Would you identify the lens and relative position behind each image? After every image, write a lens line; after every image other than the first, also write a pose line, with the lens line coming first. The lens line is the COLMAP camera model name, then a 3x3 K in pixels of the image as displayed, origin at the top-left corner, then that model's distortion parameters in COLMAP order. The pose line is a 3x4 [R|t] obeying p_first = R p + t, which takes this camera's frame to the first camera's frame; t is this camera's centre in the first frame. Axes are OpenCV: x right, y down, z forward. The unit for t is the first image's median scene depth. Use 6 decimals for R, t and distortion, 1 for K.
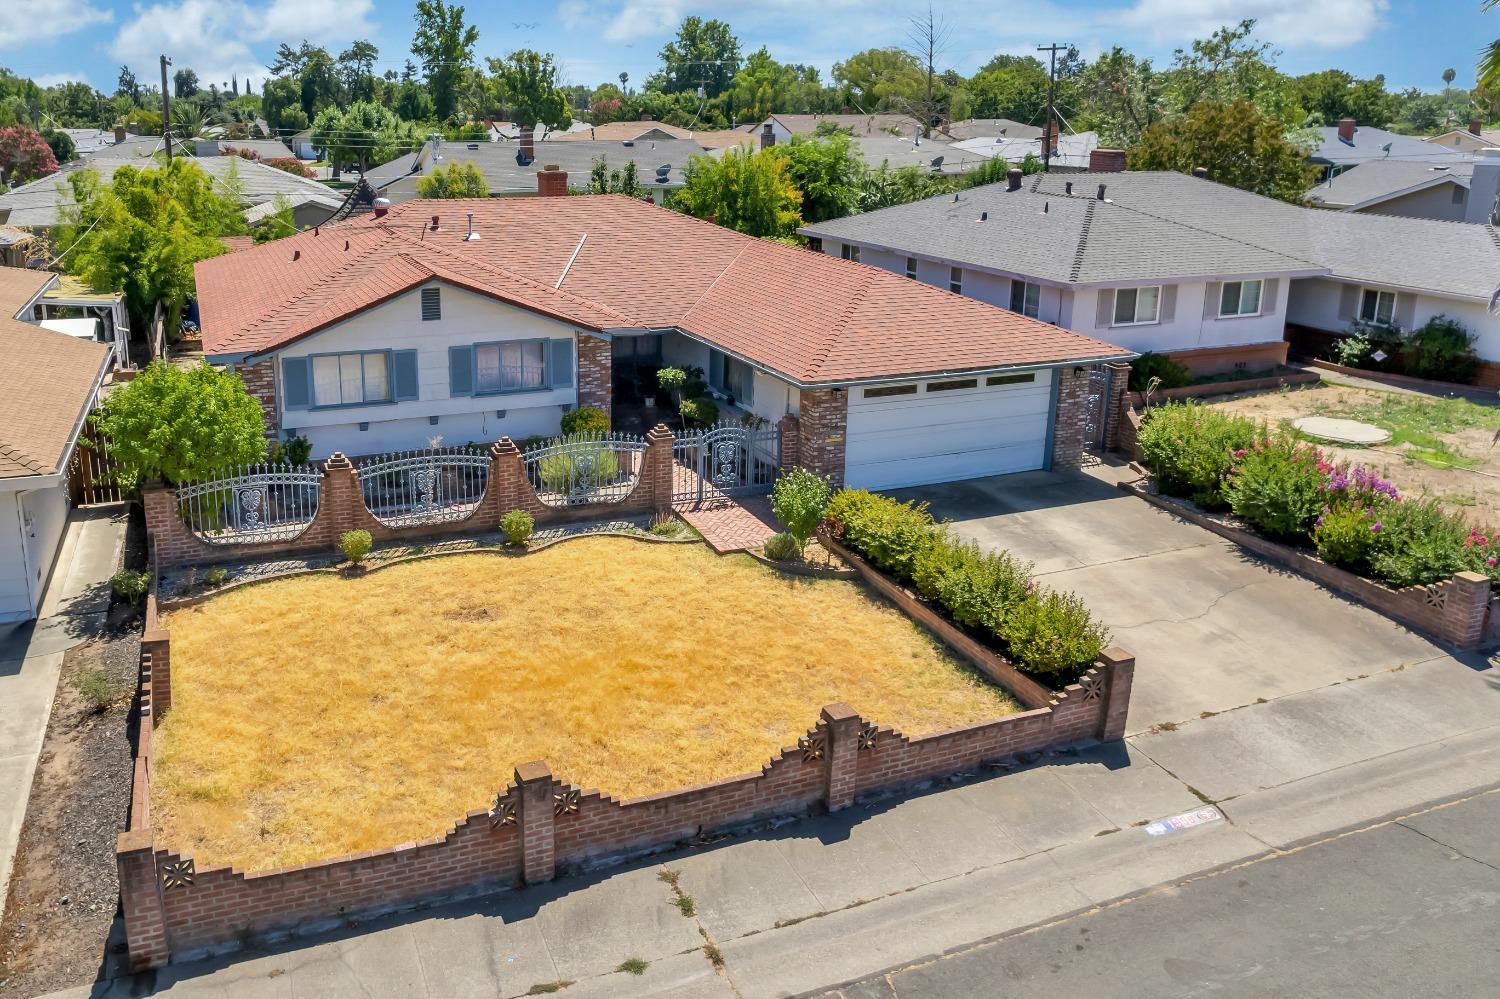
lens RADIAL K [[1228.3, 0, 671.4], [0, 1228.3, 426.8], [0, 0, 1]] dist [-0.069959, 0.017555]
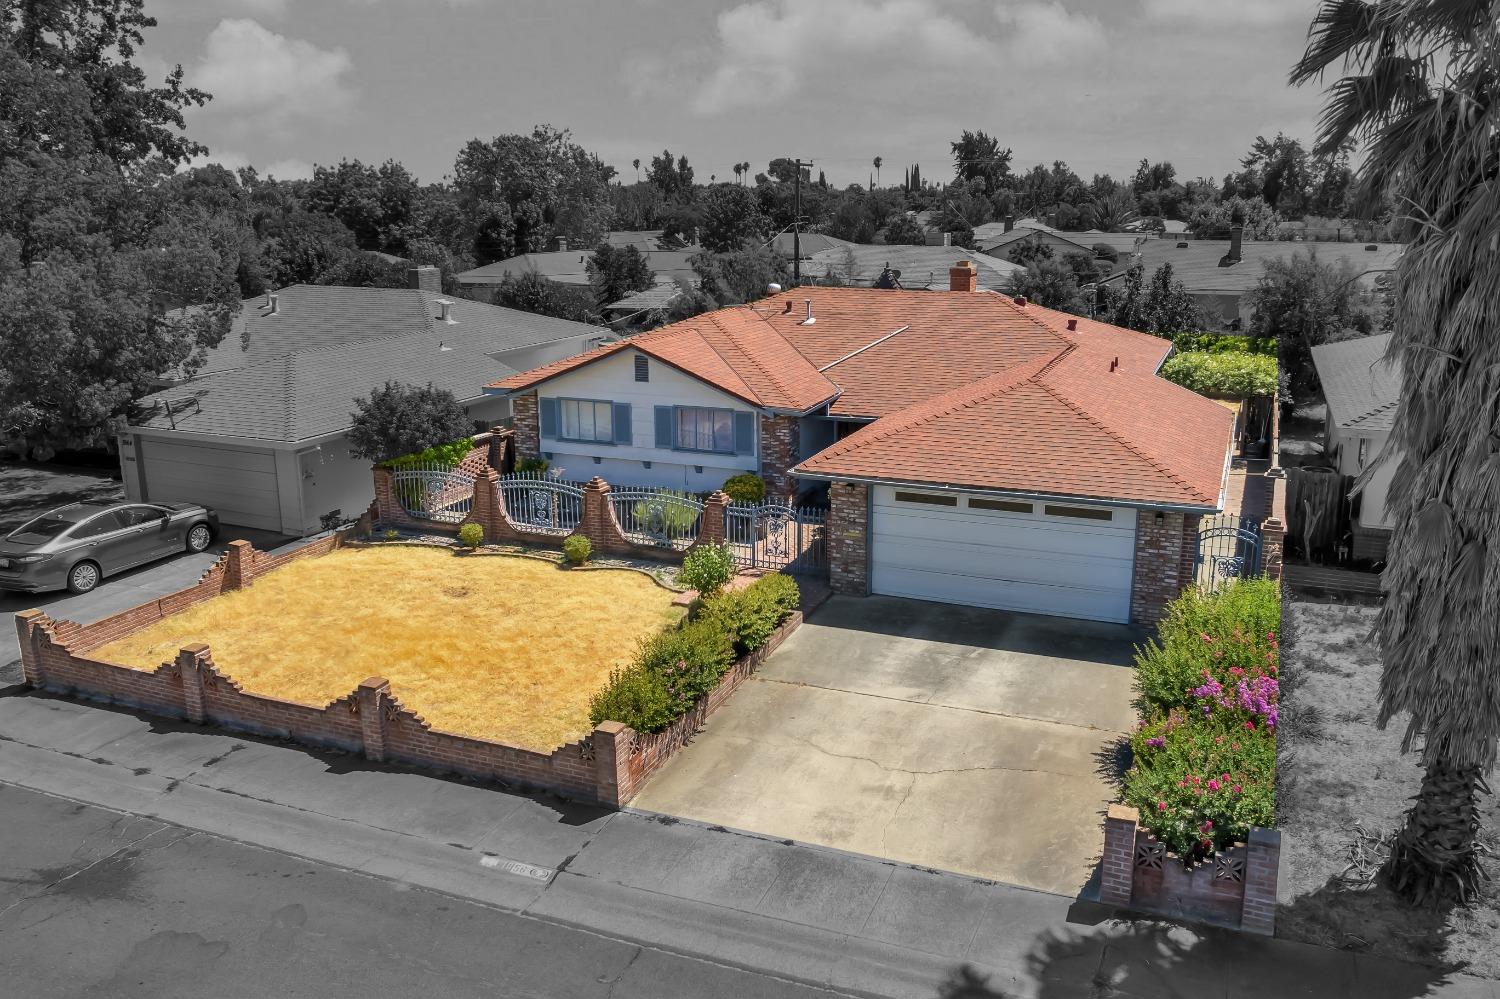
lens RADIAL K [[1279.5, 0, 773.3], [0, 1279.5, 504.0], [0, 0, 1]] dist [-0.059863, 0.016288]
pose [[0.705976, 0.161749, -0.689519, 0.877679], [-0.176697, 0.983011, 0.049682, -0.059541], [0.685840, 0.086762, 0.722562, 0.206442]]
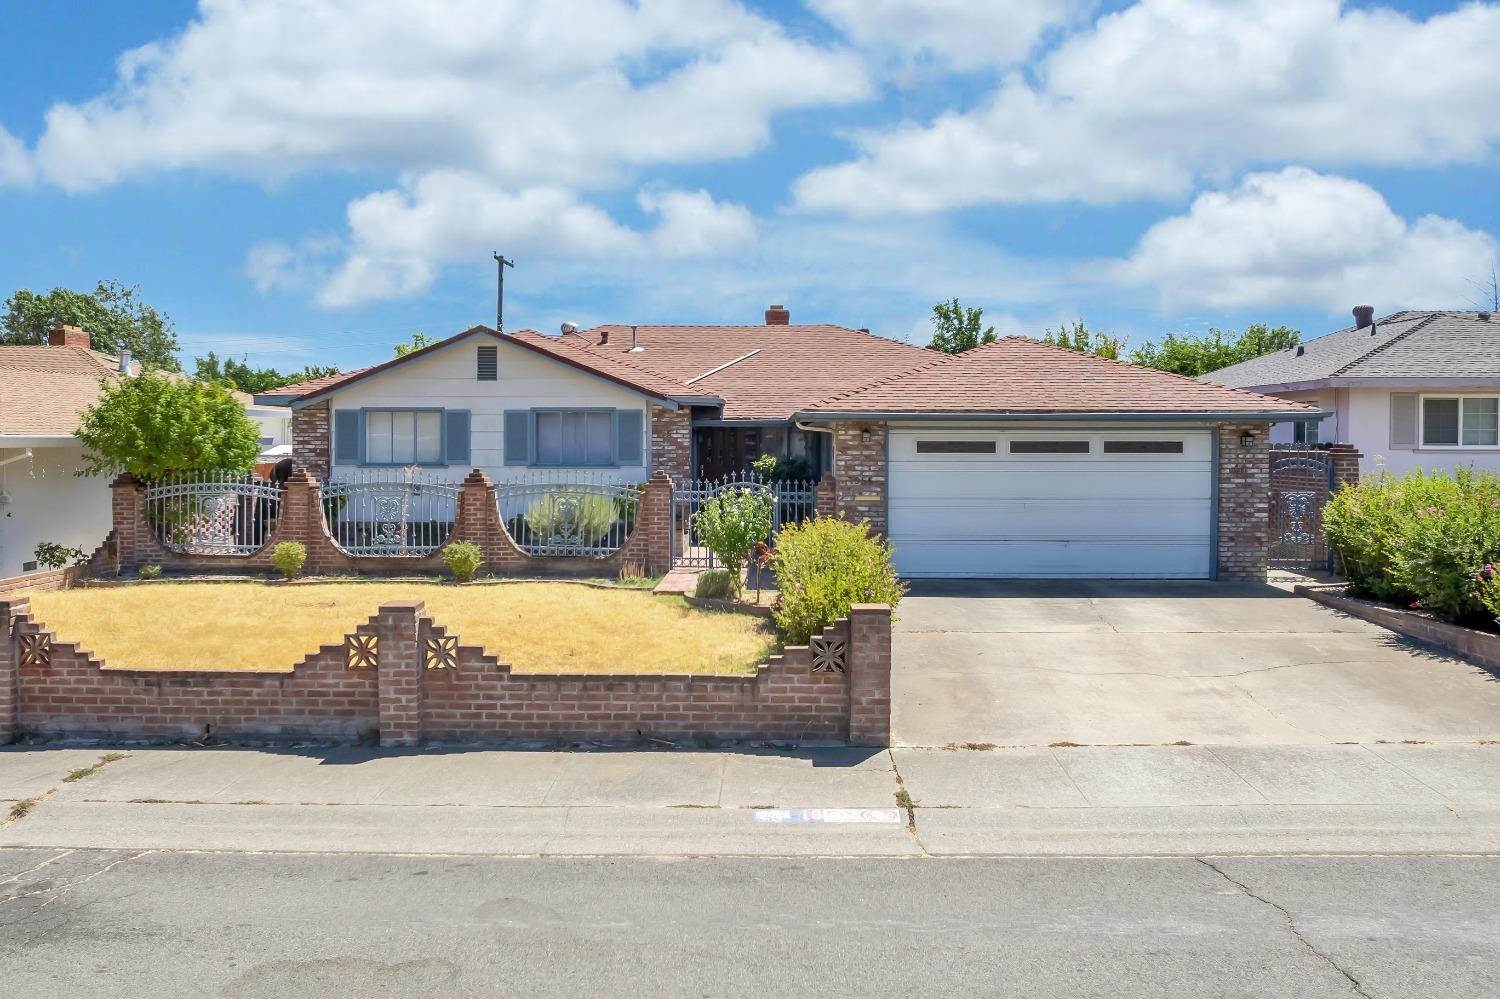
lens RADIAL K [[1279.5, 0, 738.1], [0, 1279.5, 491.2], [0, 0, 1]] dist [-0.059863, 0.016288]
pose [[0.911573, 0.006889, -0.411080, 0.430181], [-0.102544, 0.972070, -0.211102, 0.205801], [0.398144, 0.234589, 0.886820, 0.248993]]
